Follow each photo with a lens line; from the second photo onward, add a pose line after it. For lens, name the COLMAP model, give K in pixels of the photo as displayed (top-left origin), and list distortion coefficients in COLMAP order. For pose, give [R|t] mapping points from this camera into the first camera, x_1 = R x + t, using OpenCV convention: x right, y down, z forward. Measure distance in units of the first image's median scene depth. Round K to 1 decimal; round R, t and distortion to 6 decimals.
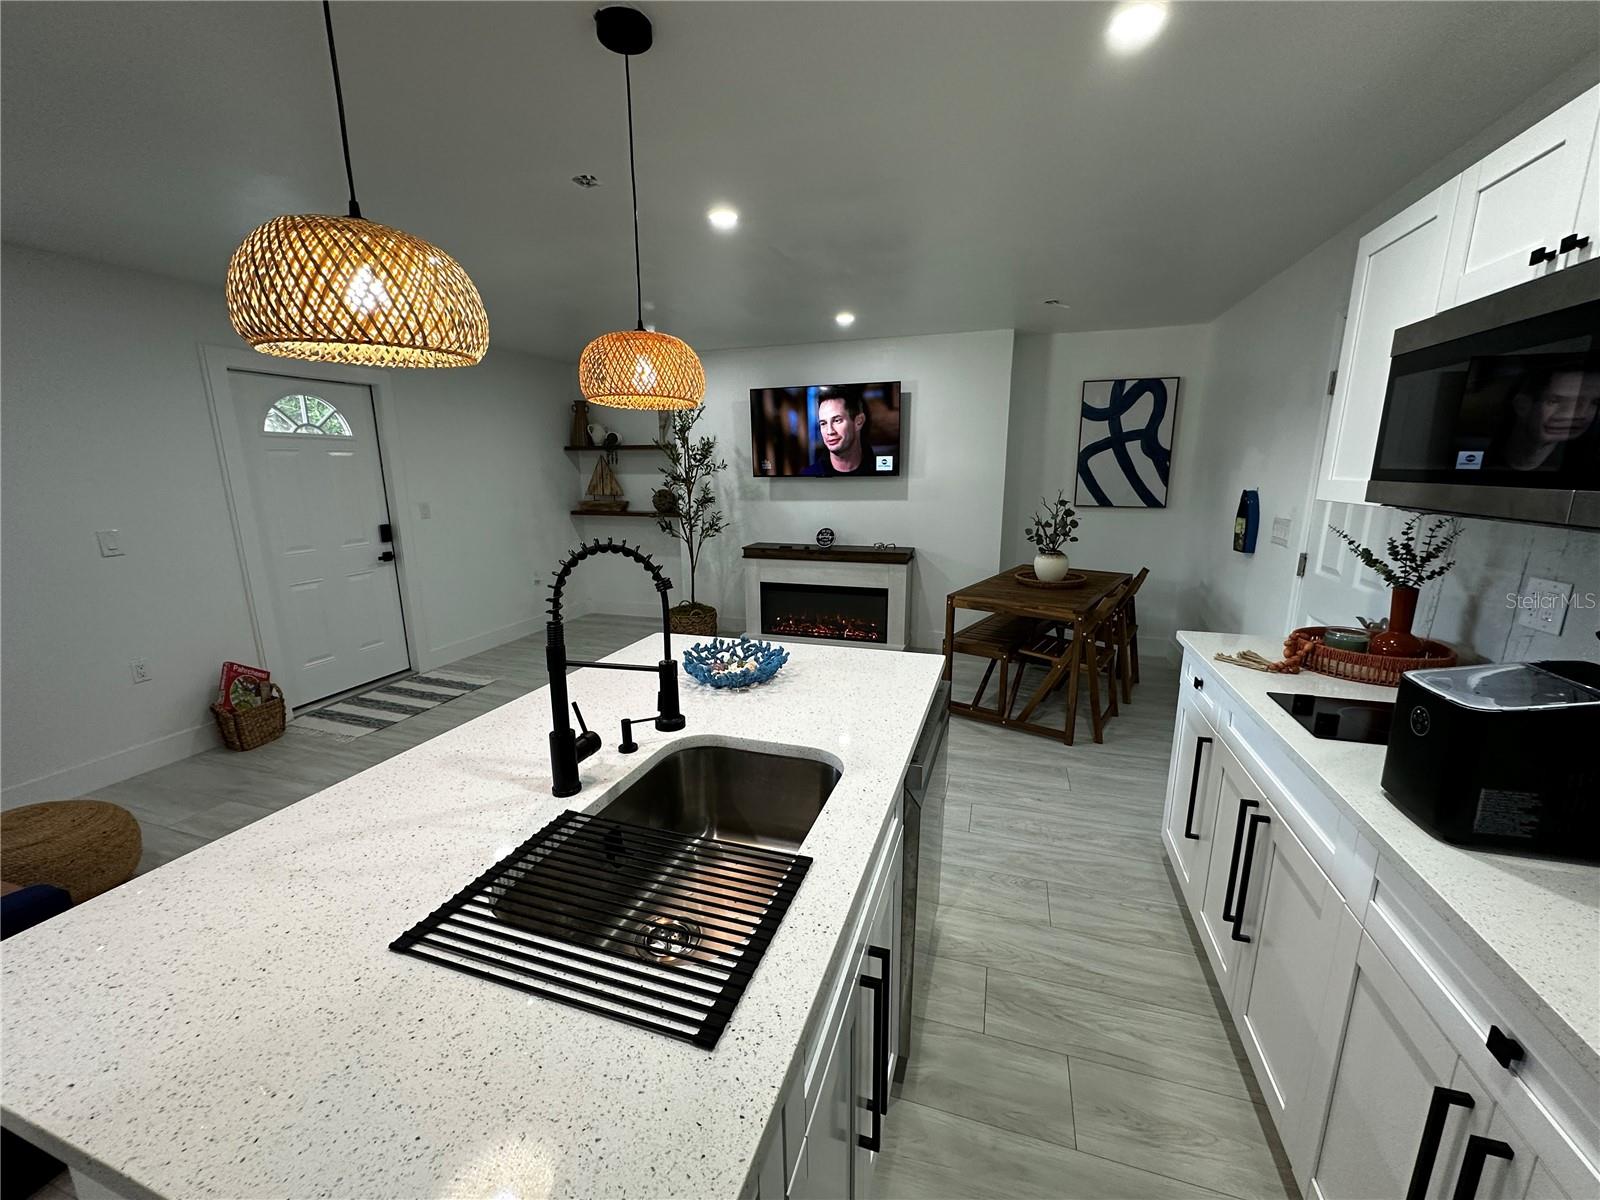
lens RADIAL K [[633.0, 0, 801.1], [0, 633.0, 603.0], [0, 0, 1]] dist [0.000447, 0.000341]
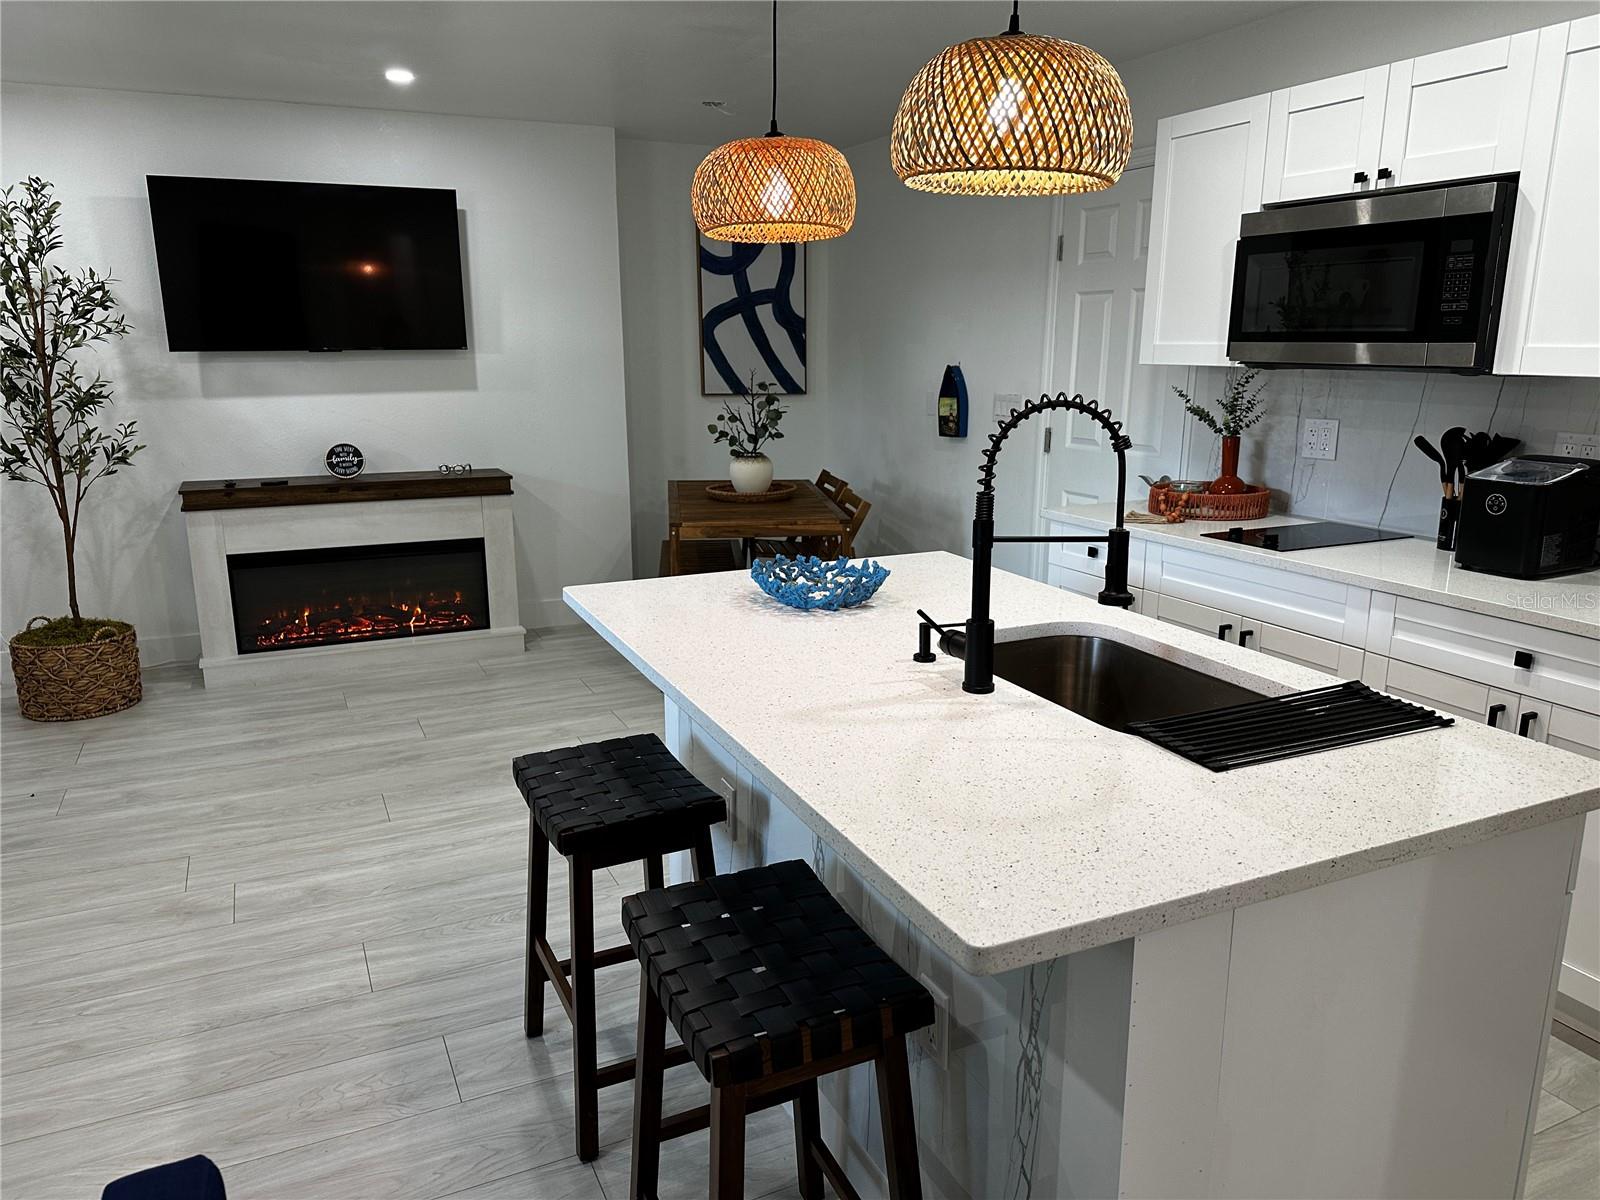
lens RADIAL K [[1107.7, 0, 808.3], [0, 1107.7, 601.4], [0, 0, 1]] dist [0.119935, -0.155474]
pose [[0.730393, -0.149534, 0.666457, -0.371453], [0.140333, 0.987778, 0.067833, 0.009058], [-0.668455, 0.043981, 0.742451, -0.000802]]
